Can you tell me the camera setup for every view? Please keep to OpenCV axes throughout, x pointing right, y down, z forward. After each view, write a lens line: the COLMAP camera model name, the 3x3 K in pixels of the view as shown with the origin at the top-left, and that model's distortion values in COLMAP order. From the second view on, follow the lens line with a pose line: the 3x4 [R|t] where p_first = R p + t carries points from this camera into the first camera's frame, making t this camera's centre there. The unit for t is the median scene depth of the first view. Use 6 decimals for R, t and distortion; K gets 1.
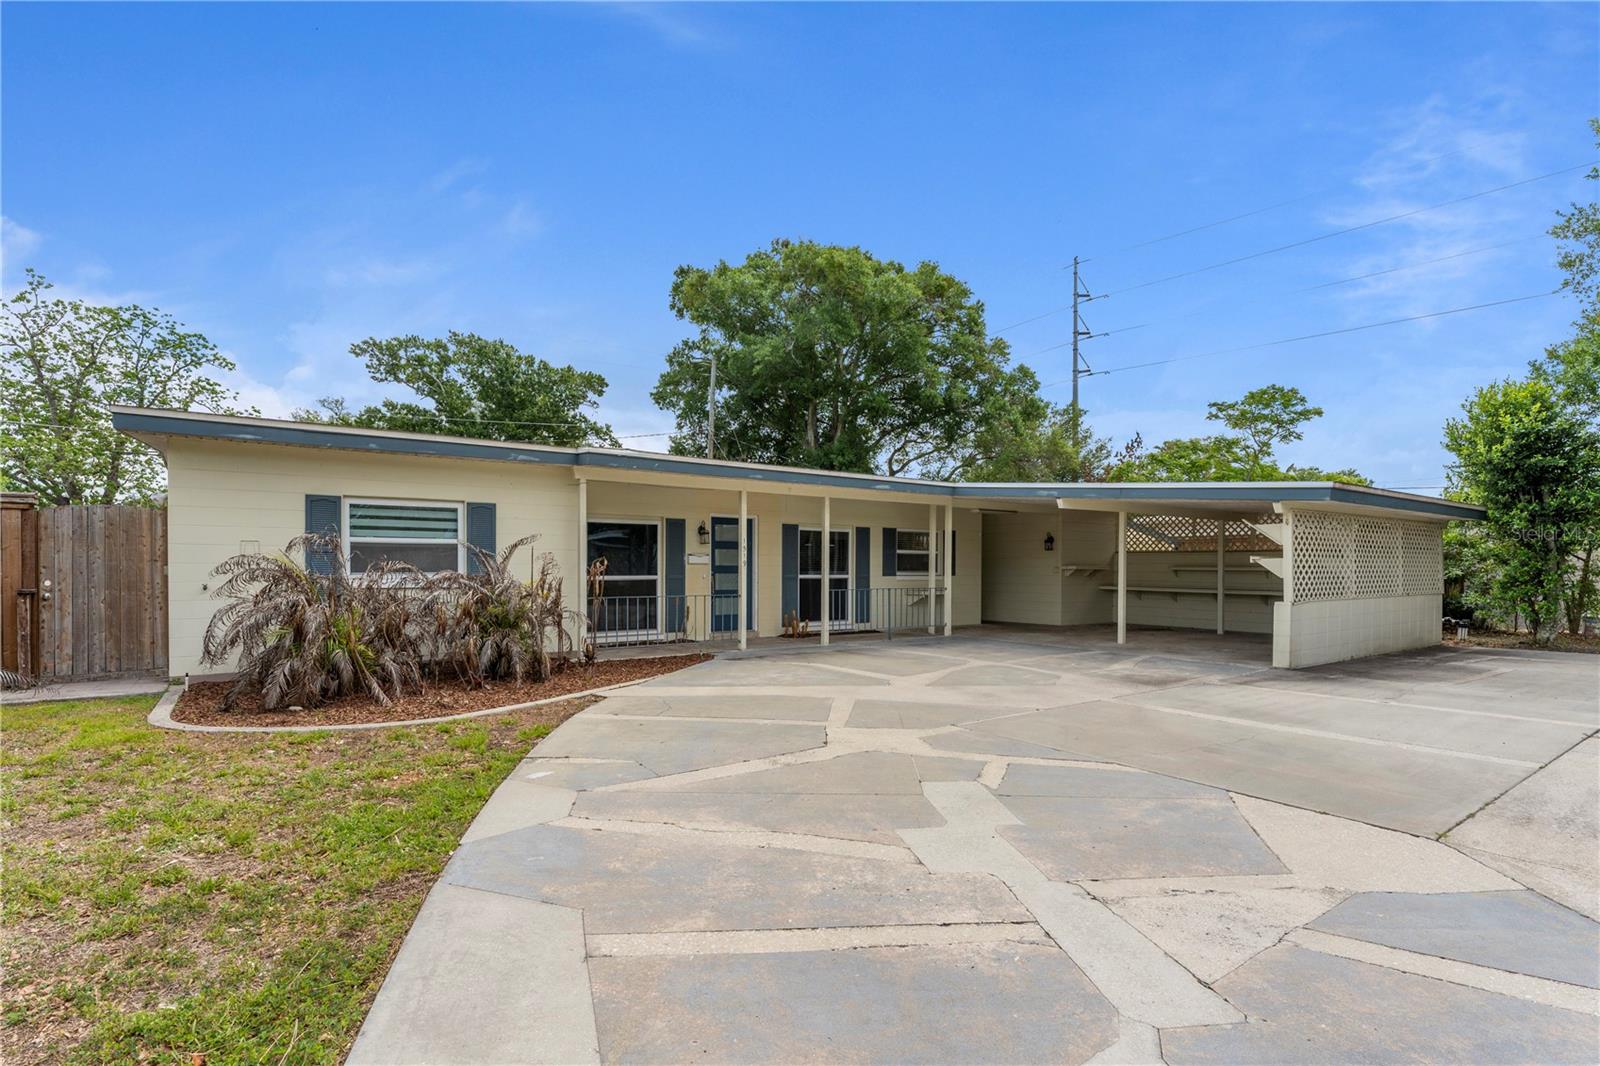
lens RADIAL K [[711.6, 0, 800.0], [0, 711.6, 533.0], [0, 0, 1]] dist [-0.002349, -0.000146]
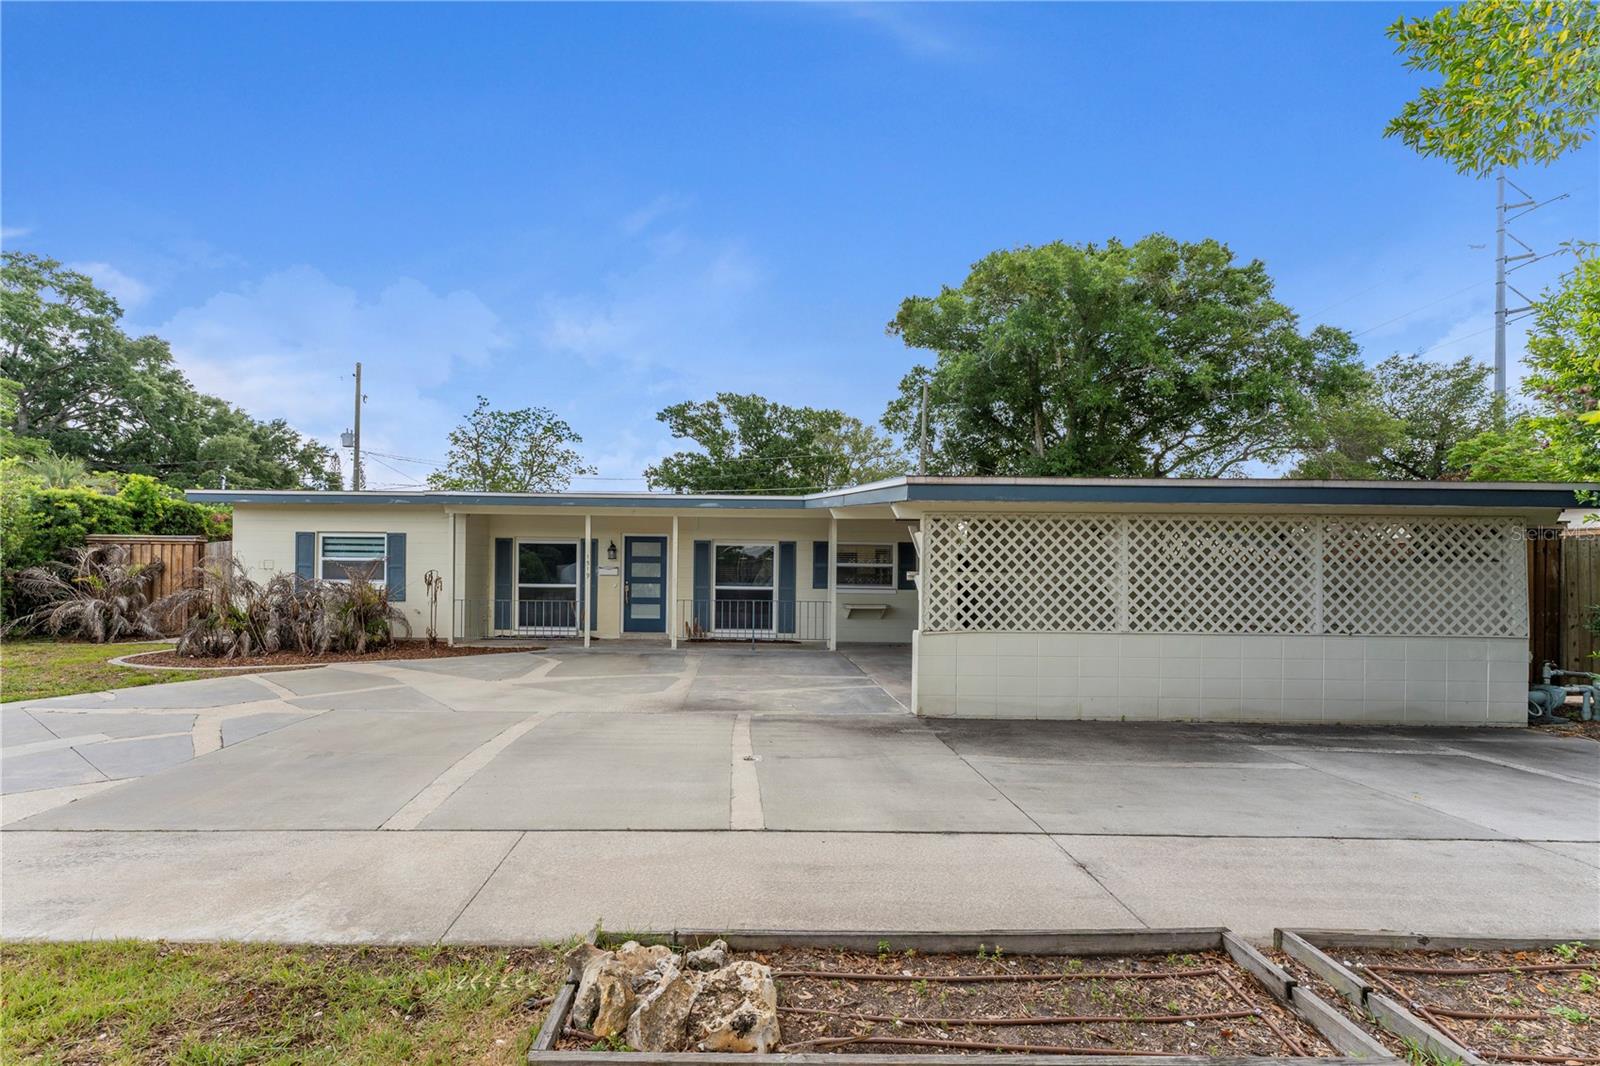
lens RADIAL K [[645.7, 0, 789.5], [0, 645.7, 536.7], [0, 0, 1]] dist [0.000154, -0.000190]
pose [[0.825865, -0.019539, -0.563530, 0.630023], [0.014237, 0.999803, -0.013800, -0.003074], [0.563689, 0.003374, 0.825980, 0.210510]]
